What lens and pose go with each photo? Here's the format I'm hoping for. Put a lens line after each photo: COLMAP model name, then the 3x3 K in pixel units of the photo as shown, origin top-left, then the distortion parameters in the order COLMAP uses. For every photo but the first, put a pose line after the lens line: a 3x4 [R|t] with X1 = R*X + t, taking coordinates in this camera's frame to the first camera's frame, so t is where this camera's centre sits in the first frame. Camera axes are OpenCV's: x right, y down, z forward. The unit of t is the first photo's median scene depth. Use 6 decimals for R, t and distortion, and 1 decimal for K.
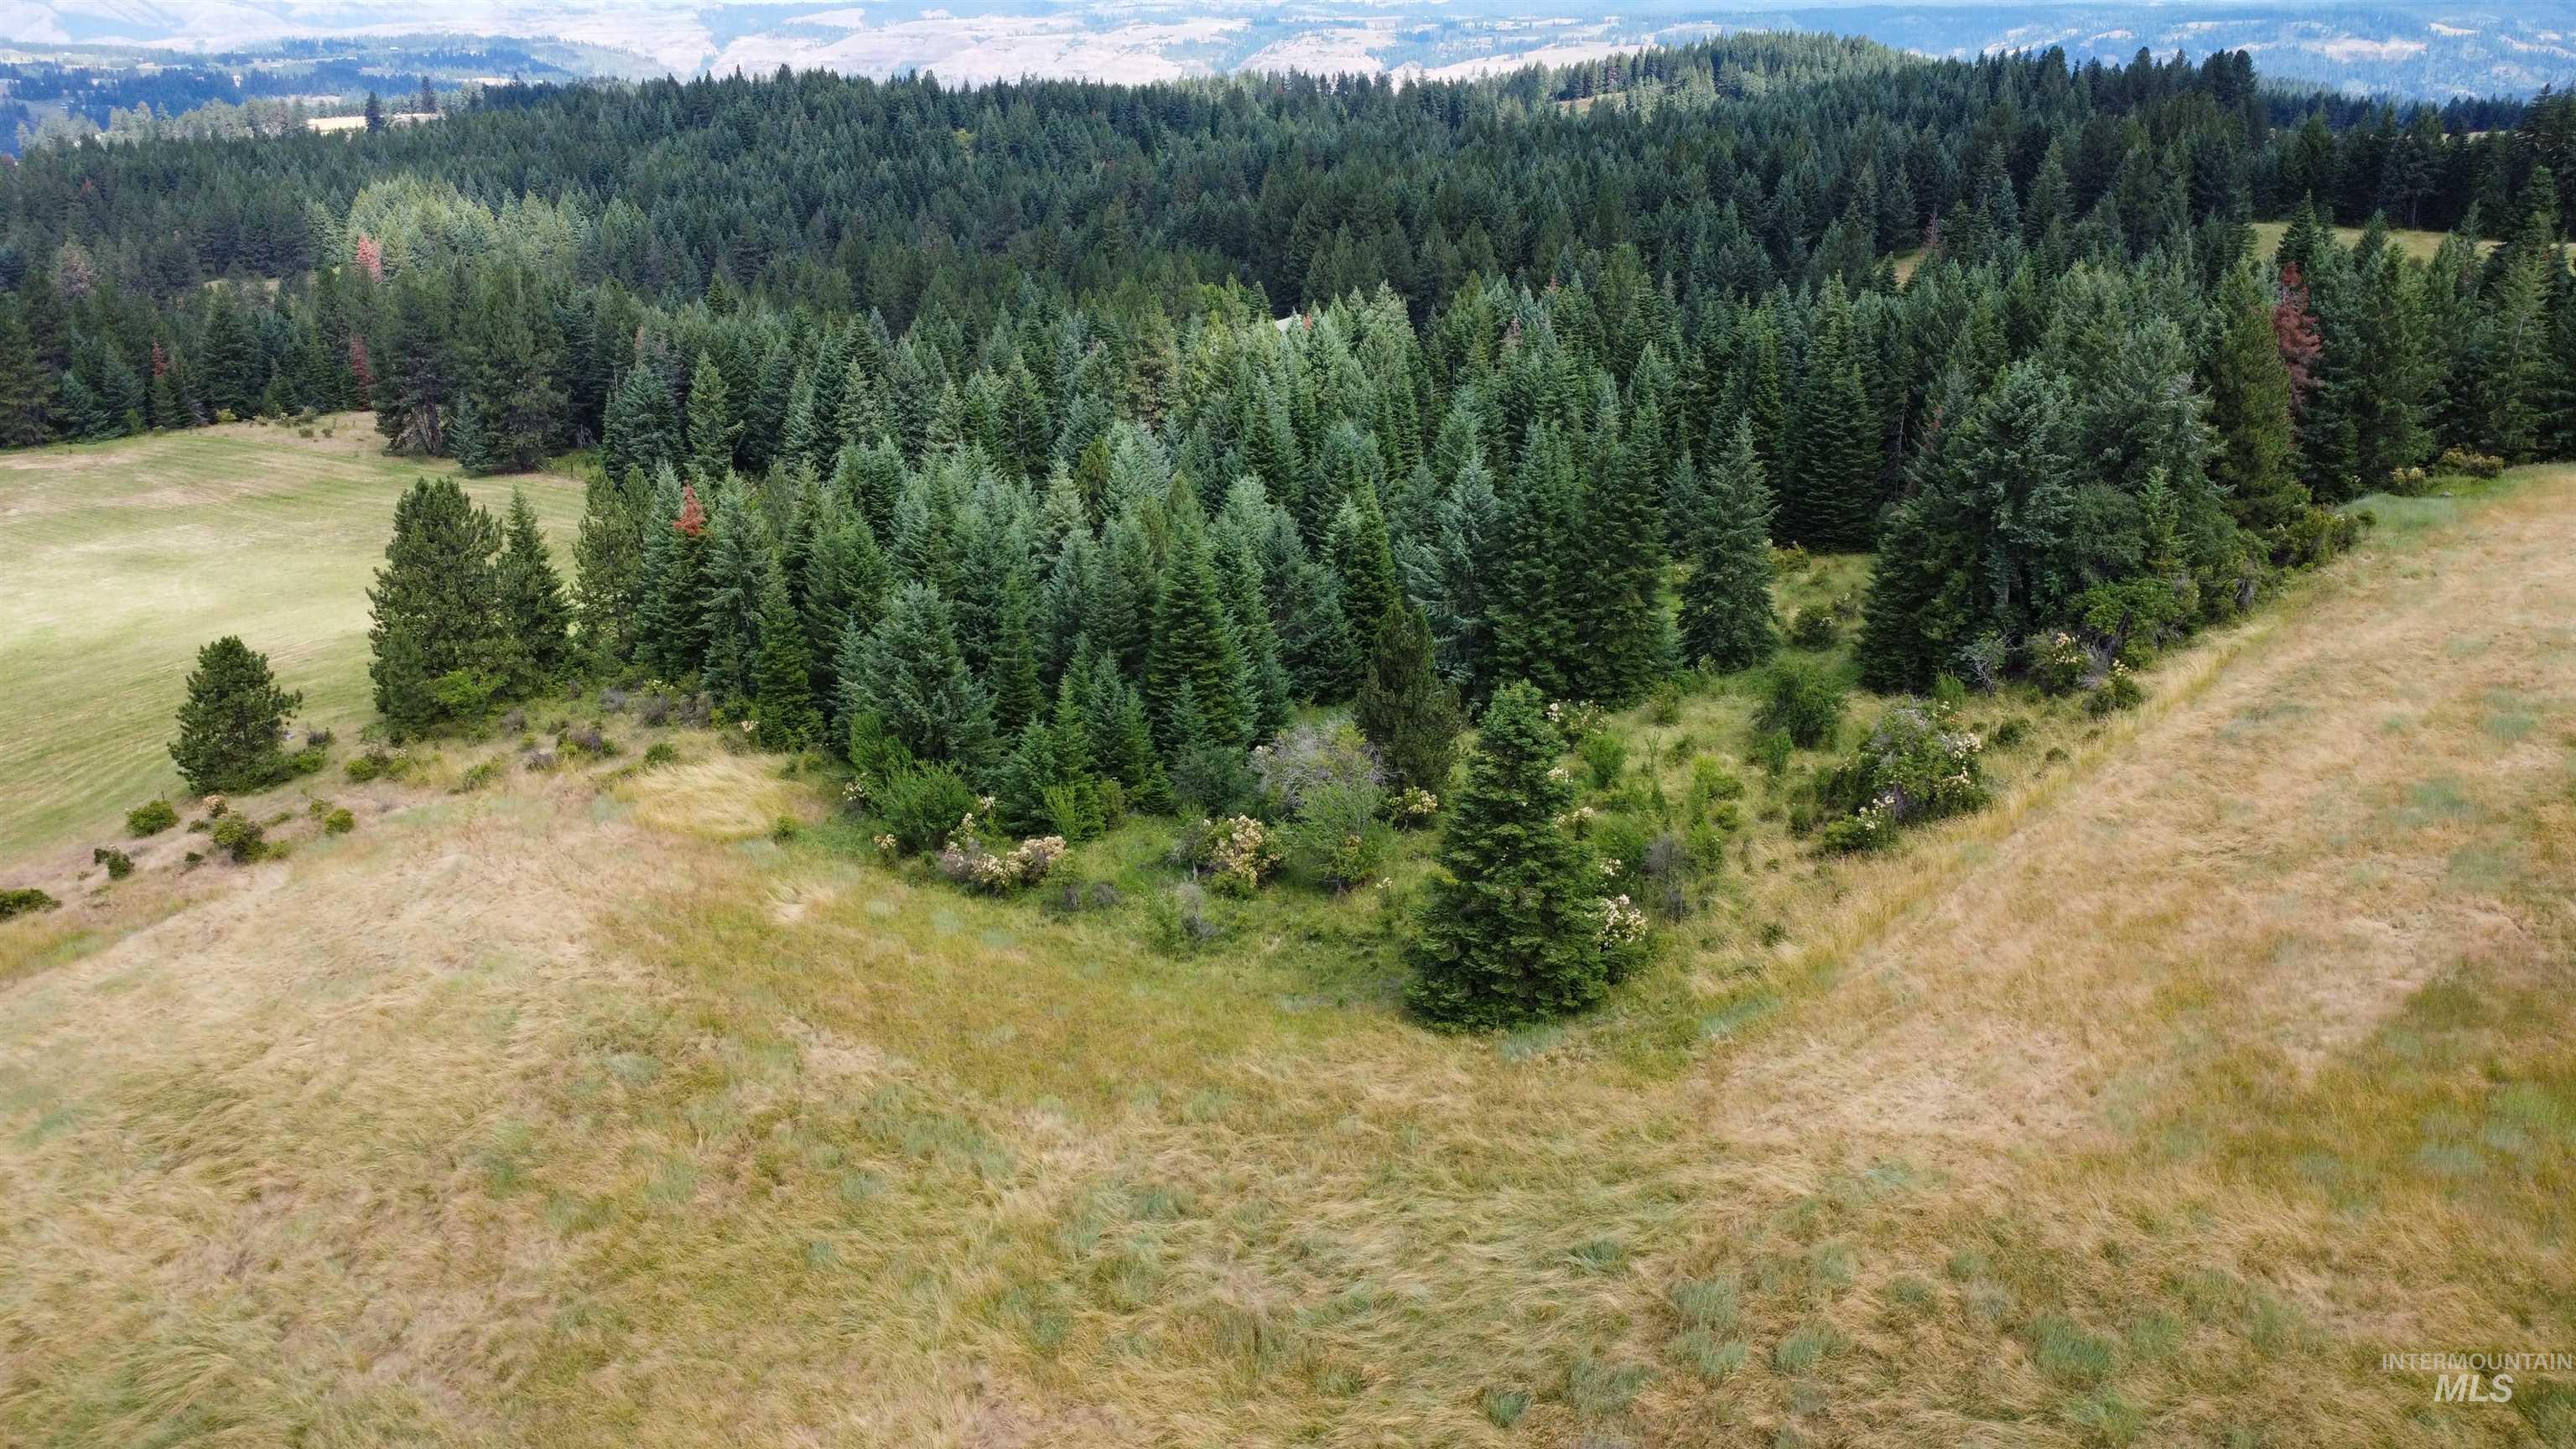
lens RADIAL K [[1917.6, 0, 1277.4], [0, 1917.6, 732.2], [0, 0, 1]] dist [-0.148506, 0.203956]
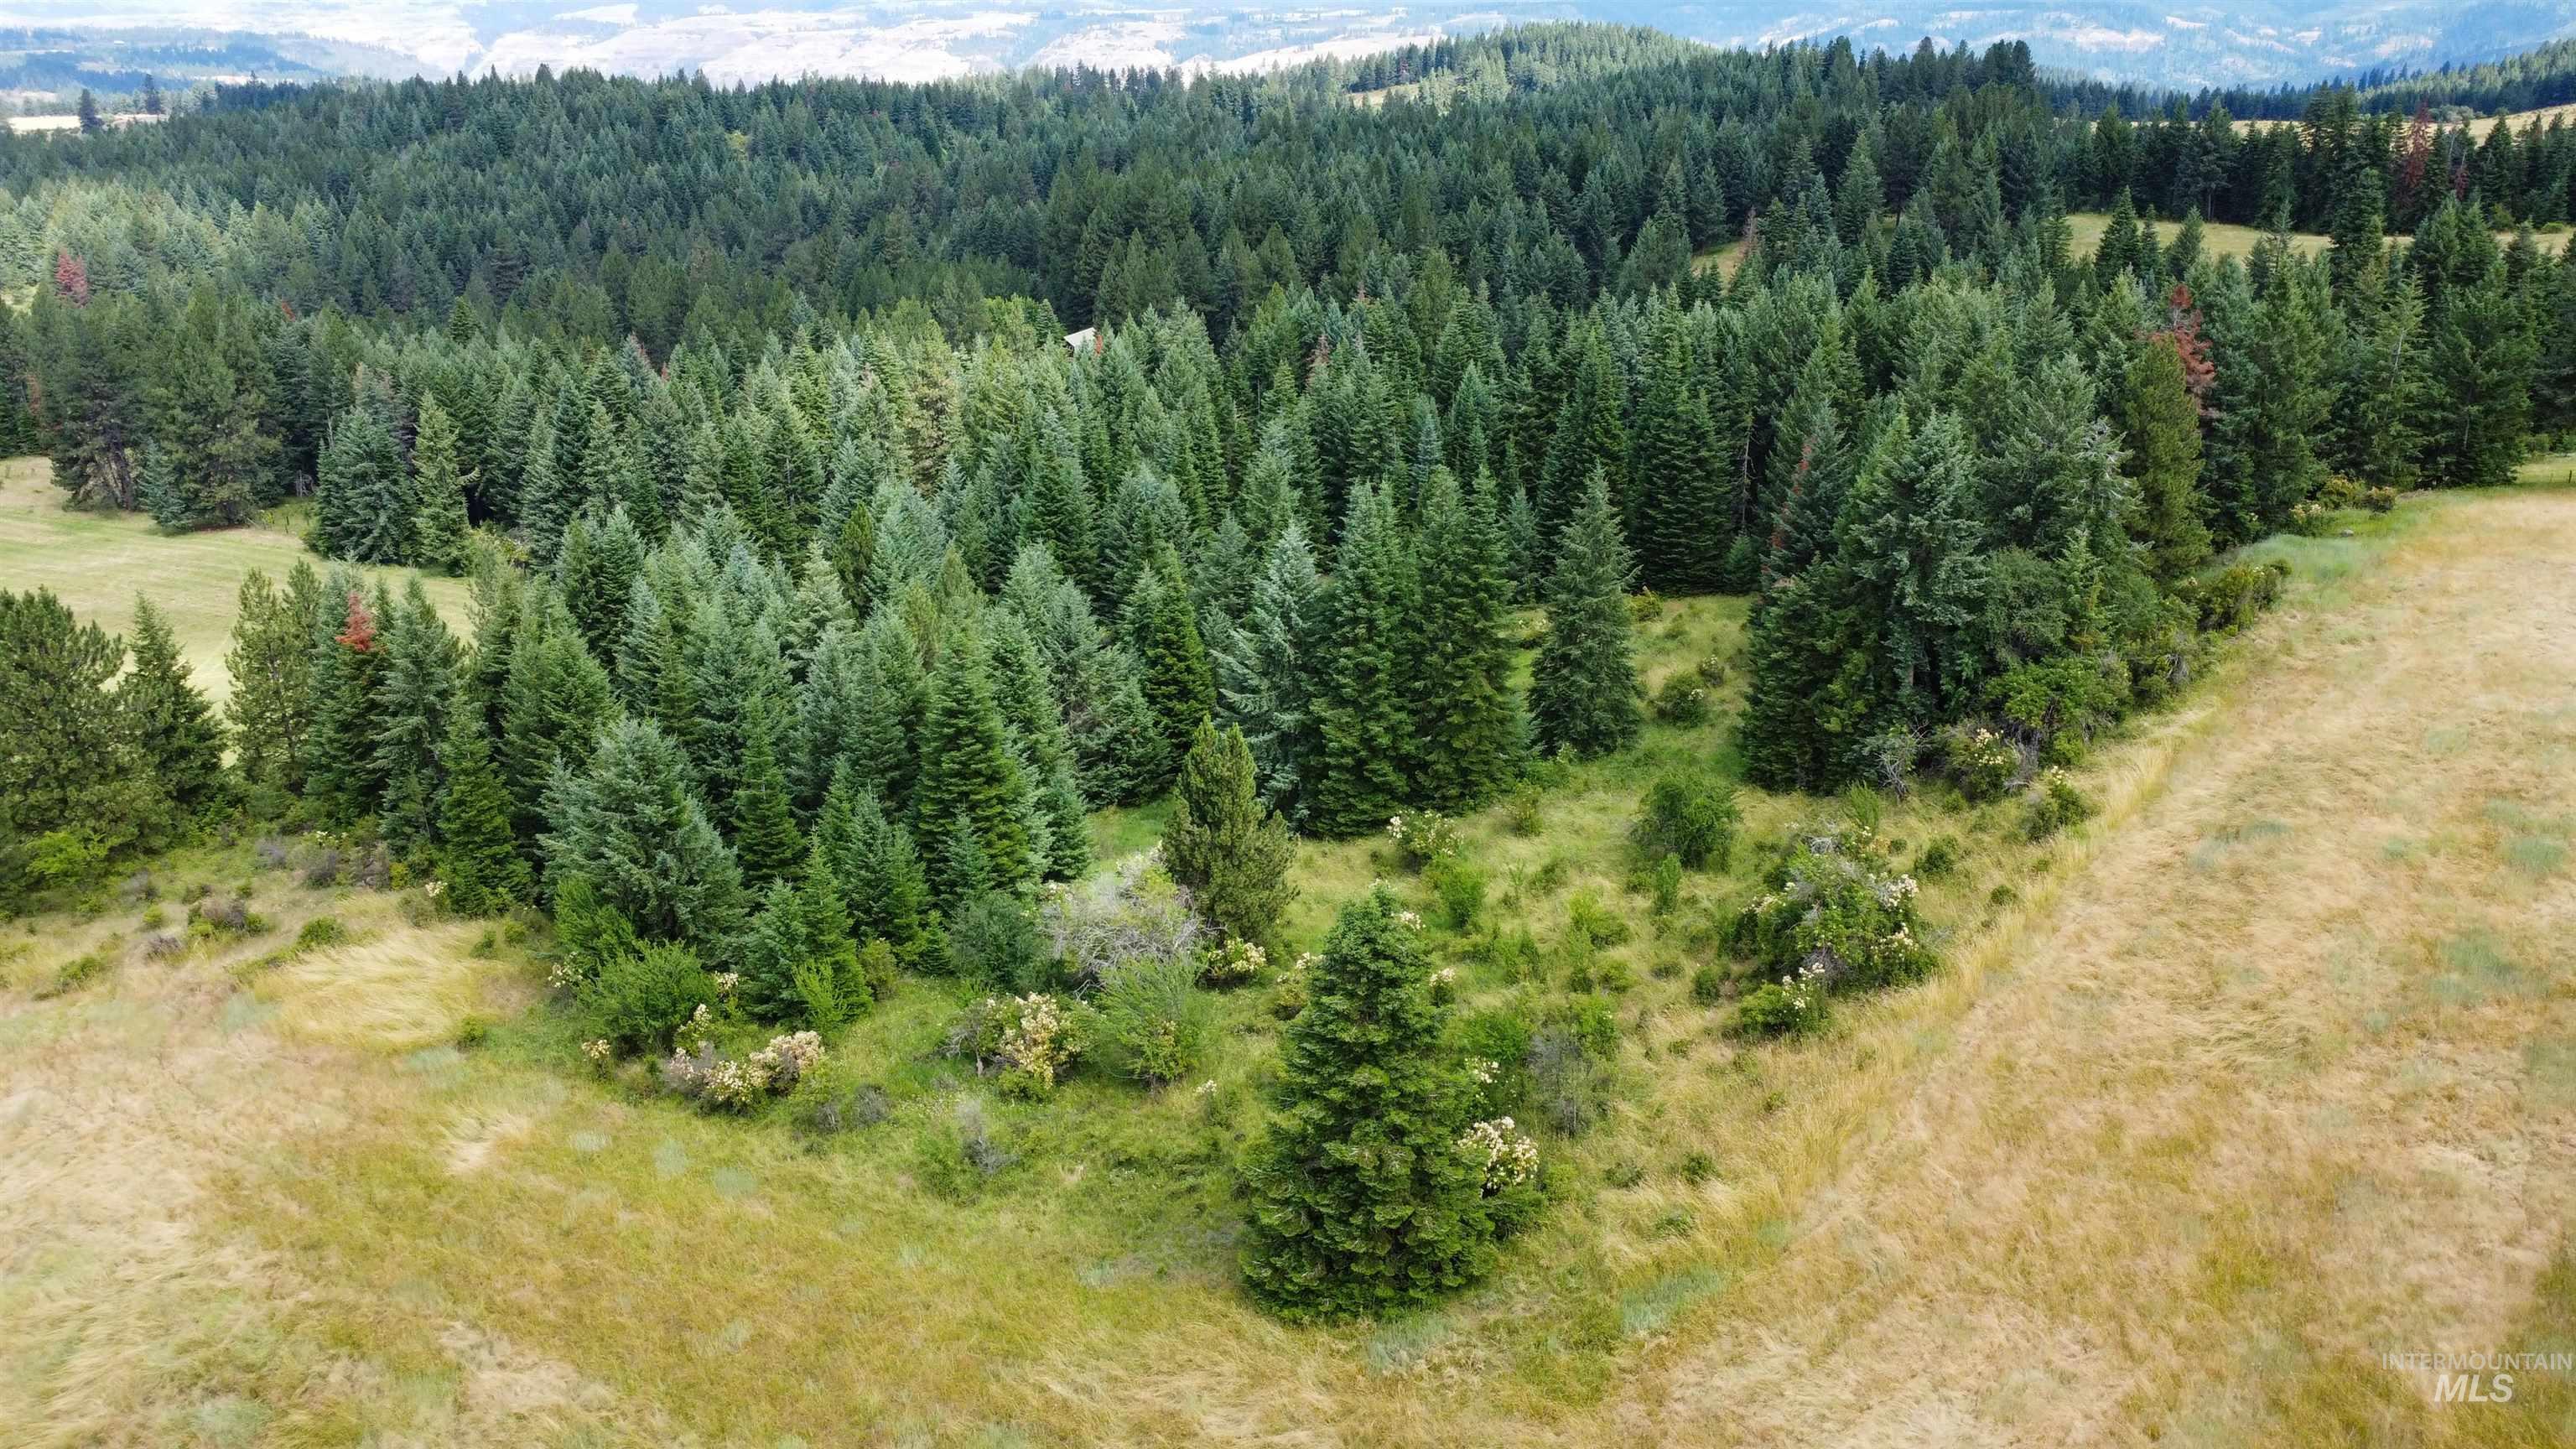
lens RADIAL K [[1911.0, 0, 1288.0], [0, 1911.0, 724.5], [0, 0, 1]] dist [-0.137241, 0.186086]
pose [[0.993922, -0.040725, 0.102275, 0.010131], [0.040642, 0.999170, 0.002895, -0.061219], [-0.102308, 0.001279, 0.994752, 0.151300]]
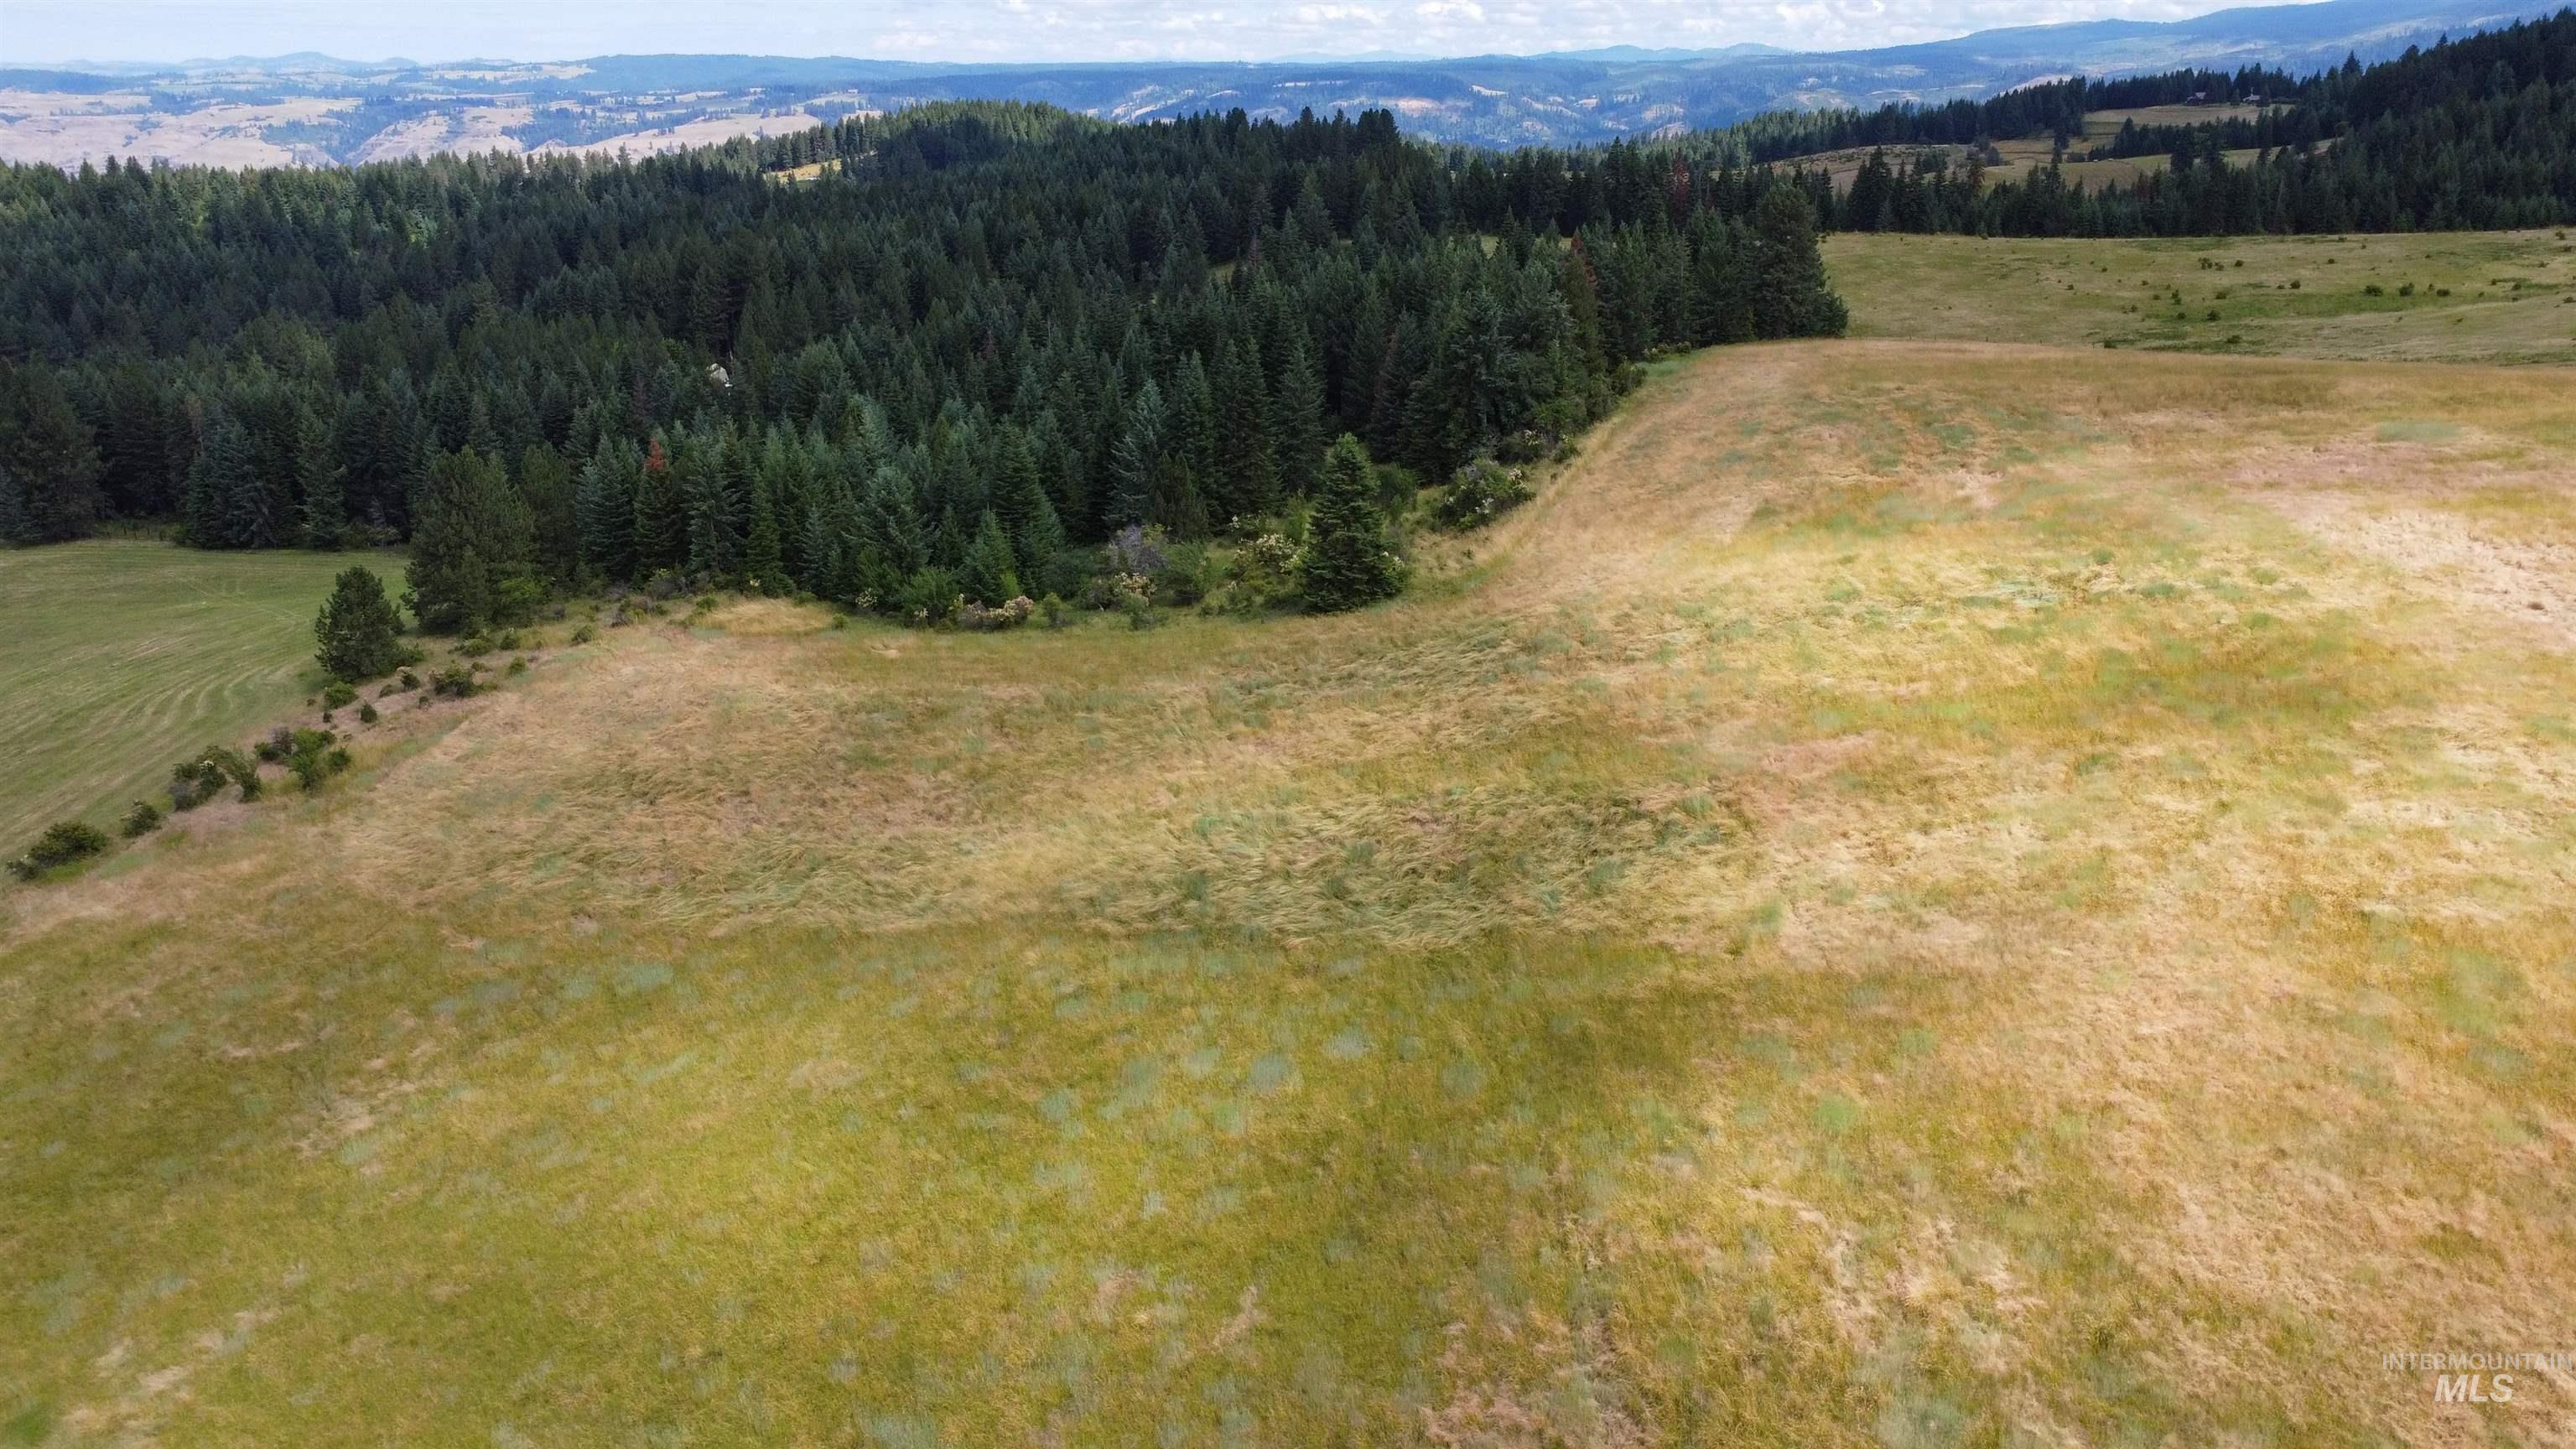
lens RADIAL K [[2006.5, 0, 1288.0], [0, 2006.5, 724.5], [0, 0, 1]] dist [-0.271701, 0.409828]
pose [[0.904874, -0.138165, 0.402633, -0.531608], [0.155768, 0.987731, -0.011127, 0.187946], [-0.396156, 0.072786, 0.915294, -0.569331]]
